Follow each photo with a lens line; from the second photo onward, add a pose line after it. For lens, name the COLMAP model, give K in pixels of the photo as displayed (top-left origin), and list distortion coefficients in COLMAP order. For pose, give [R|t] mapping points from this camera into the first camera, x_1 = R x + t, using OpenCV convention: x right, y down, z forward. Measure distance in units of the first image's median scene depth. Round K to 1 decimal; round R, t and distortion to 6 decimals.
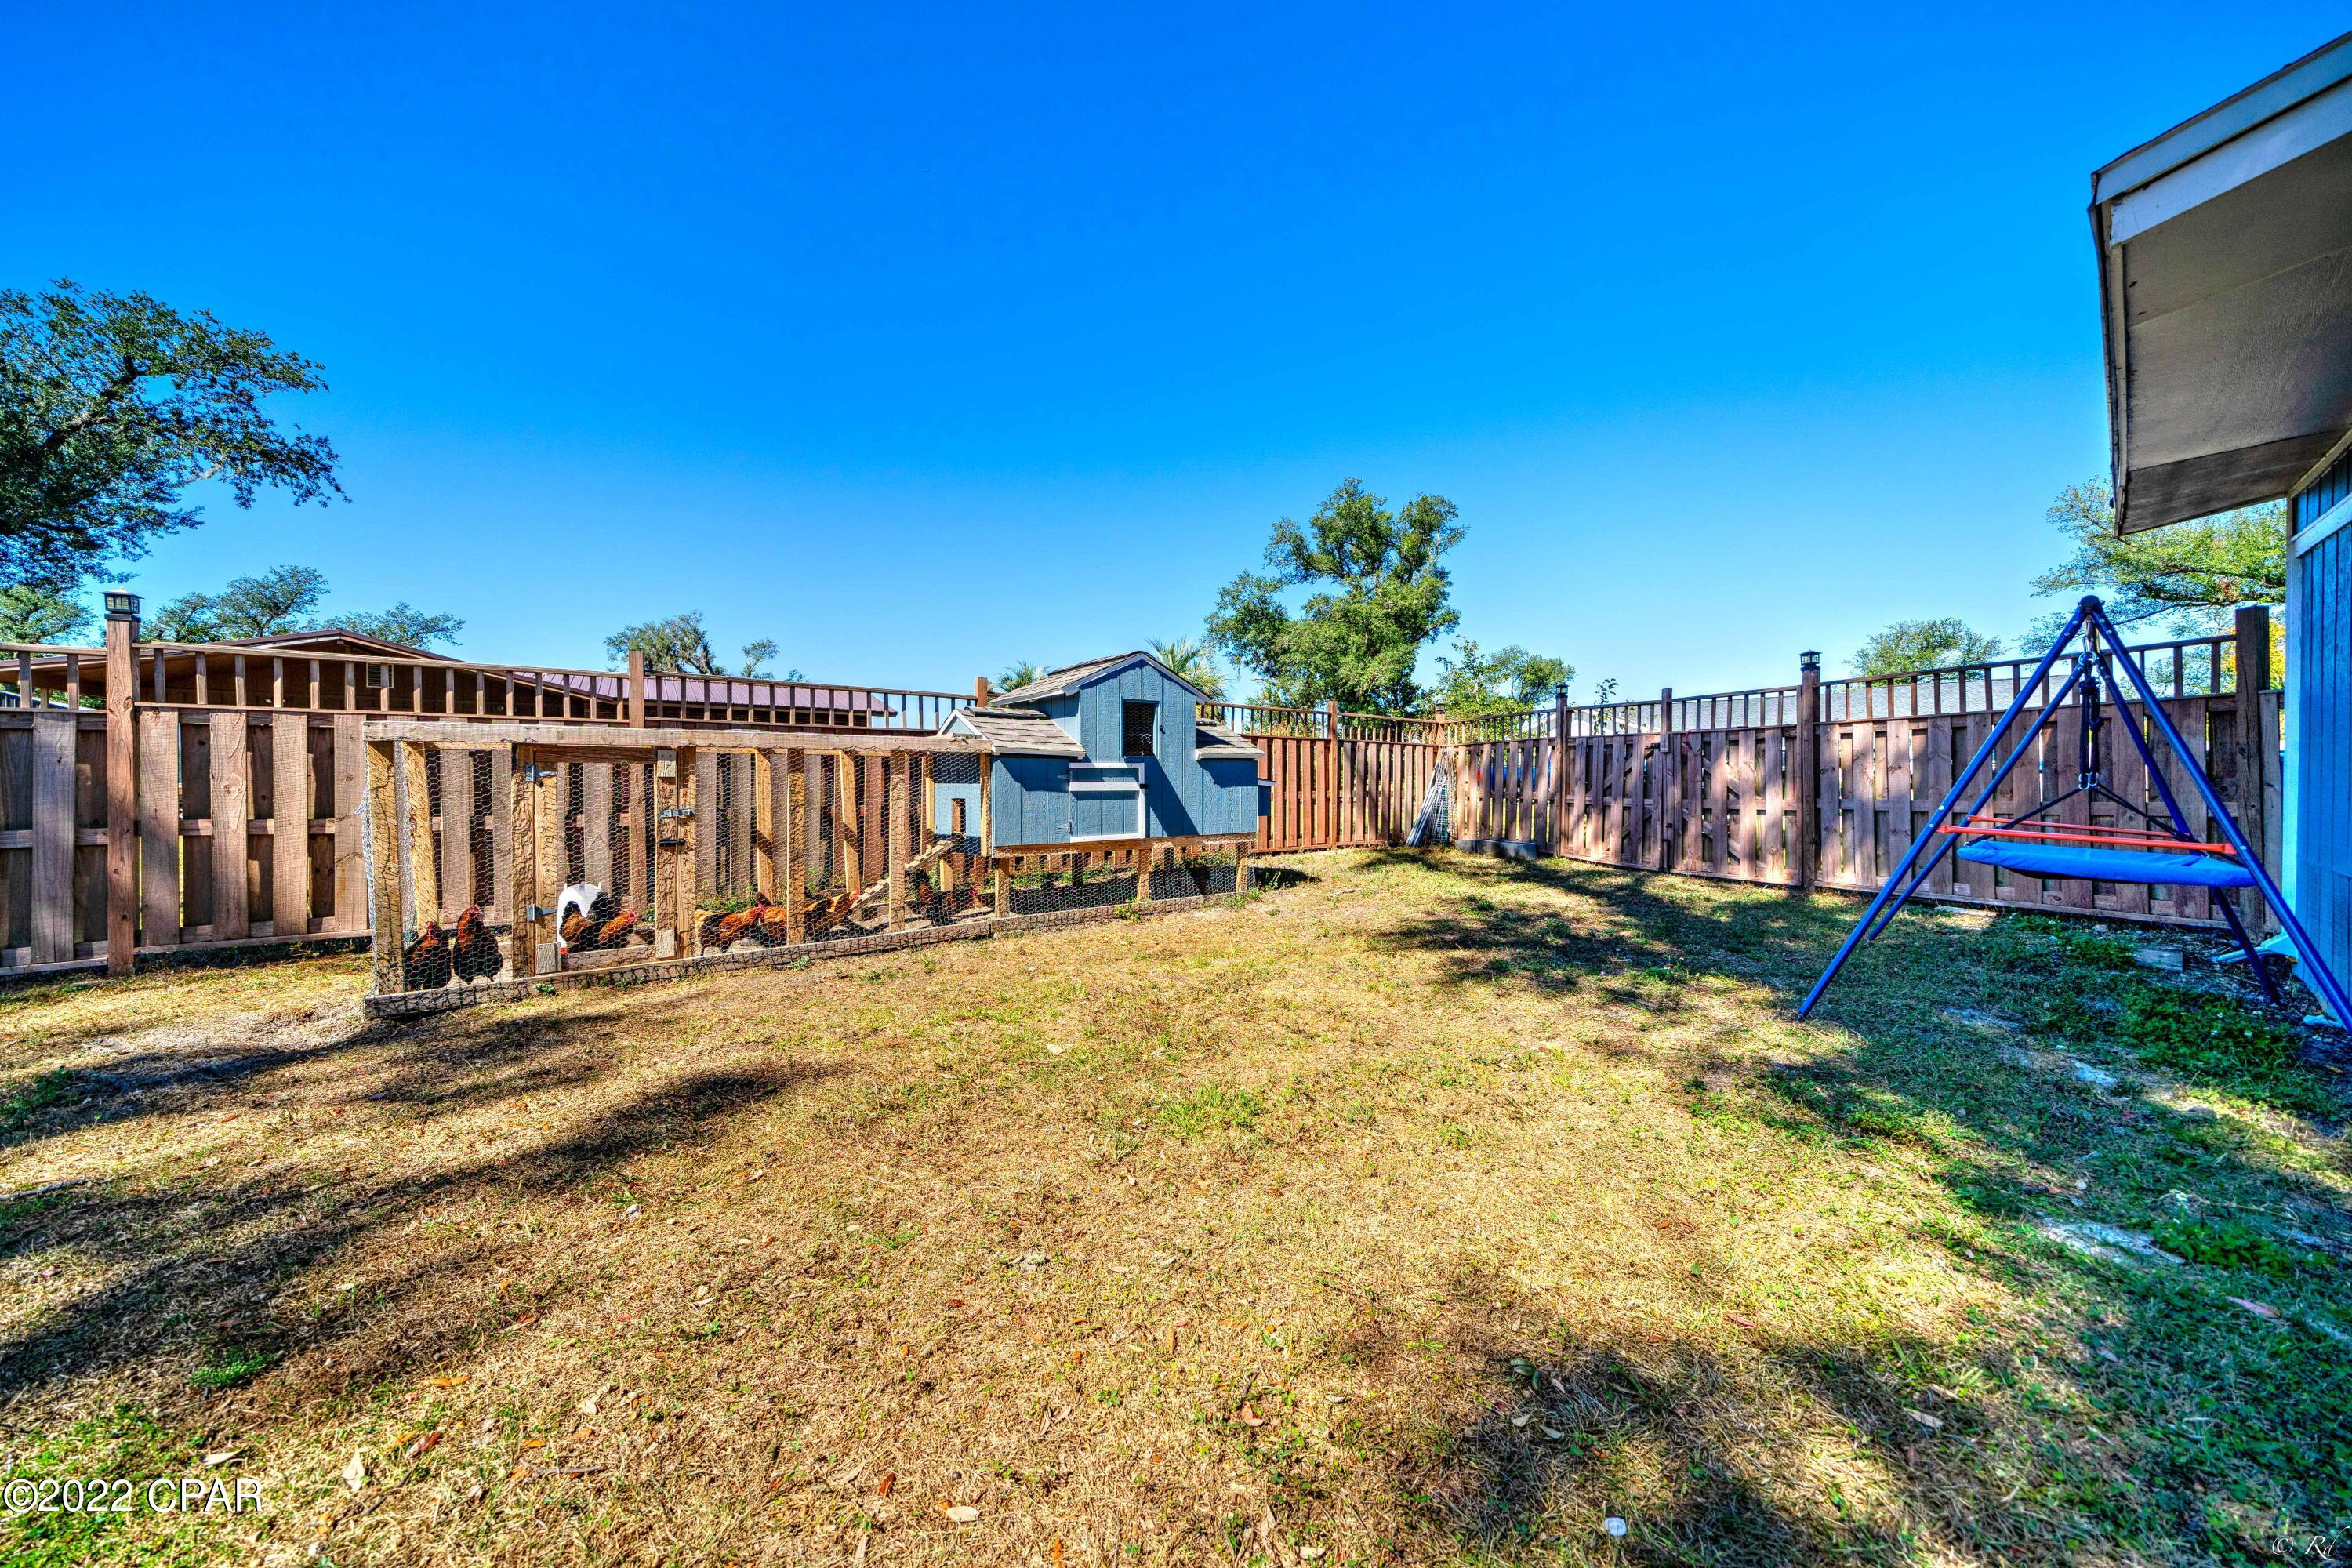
lens RADIAL K [[799.0, 0, 1176.0], [0, 799.0, 784.0], [0, 0, 1]] dist [-0.001999, -0.000015]
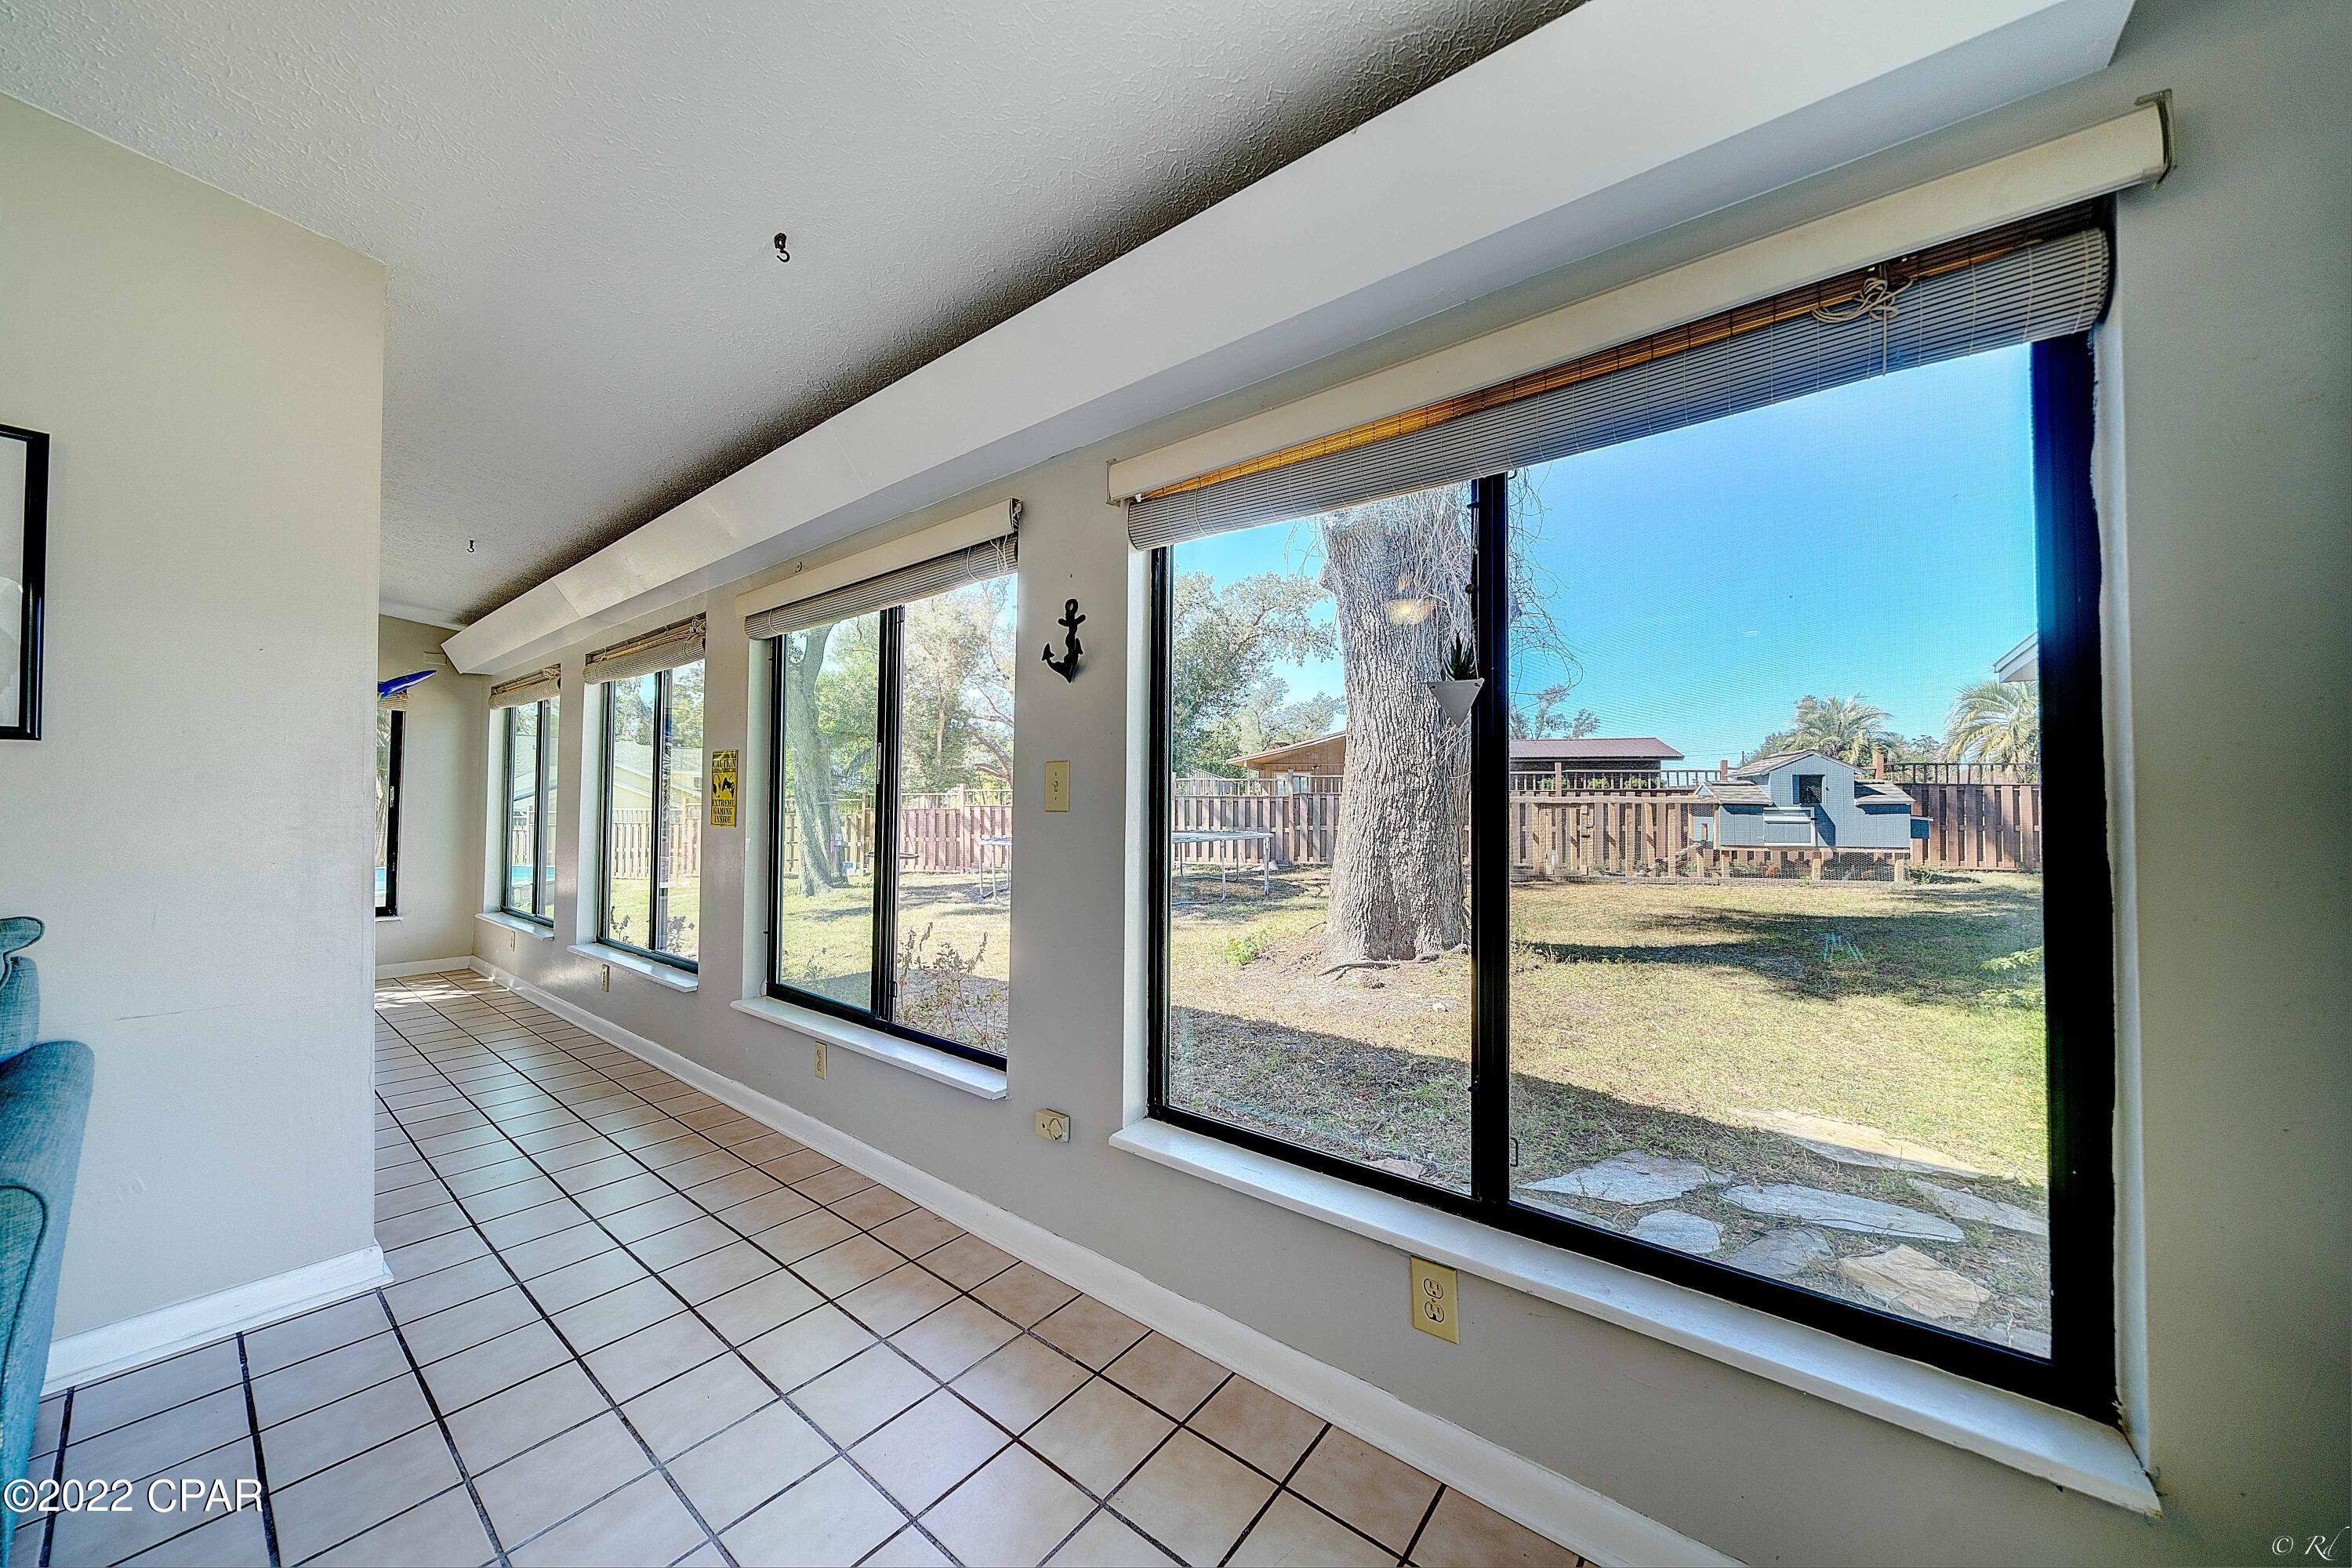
lens RADIAL K [[799.0, 0, 1176.0], [0, 799.0, 784.0], [0, 0, 1]] dist [-0.001999, -0.000015]
pose [[0.610974, -0.019652, -0.791407, 0.548755], [-0.013682, 0.999280, -0.035376, 0.007260], [0.791533, 0.032442, 0.610265, -1.407511]]
